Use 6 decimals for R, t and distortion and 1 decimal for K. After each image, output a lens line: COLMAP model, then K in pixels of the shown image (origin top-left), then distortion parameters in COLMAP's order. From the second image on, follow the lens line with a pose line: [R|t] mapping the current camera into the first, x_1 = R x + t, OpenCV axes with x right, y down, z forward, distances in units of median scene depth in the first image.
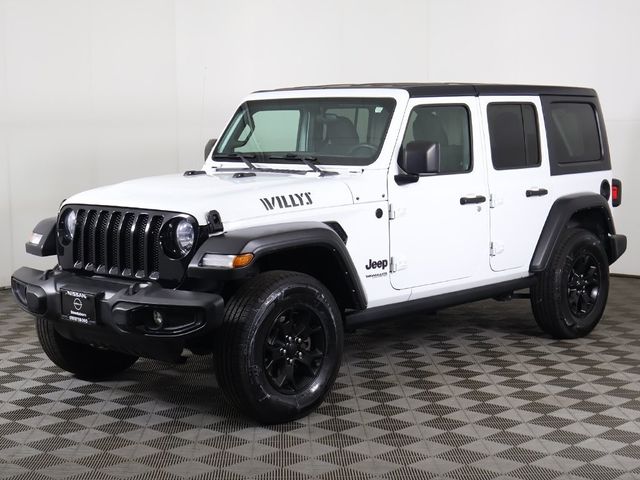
lens RADIAL K [[1204.3, 0, 320.0], [0, 1204.3, 240.0], [0, 0, 1]] dist [-0.039042, -0.066303]
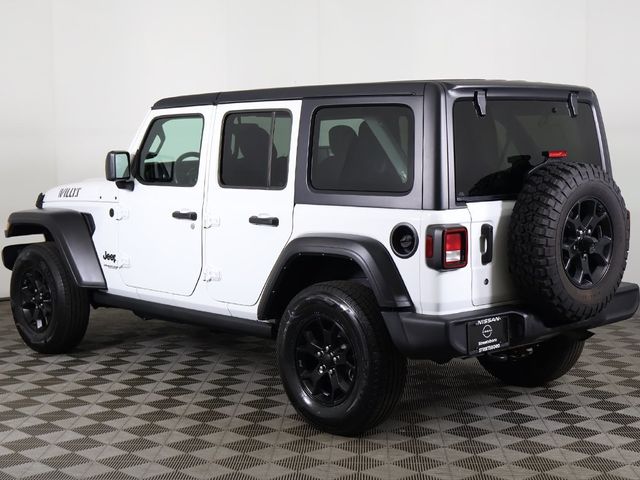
lens RADIAL K [[1092.4, 0, 320.0], [0, 1092.4, 240.0], [0, 0, 1]] dist [0.051275, 0.023854]
pose [[-0.083199, 0.105876, -0.990893, 0.951597], [-0.098004, 0.988651, 0.113865, -0.119953], [0.991702, 0.106585, -0.071878, 1.144546]]
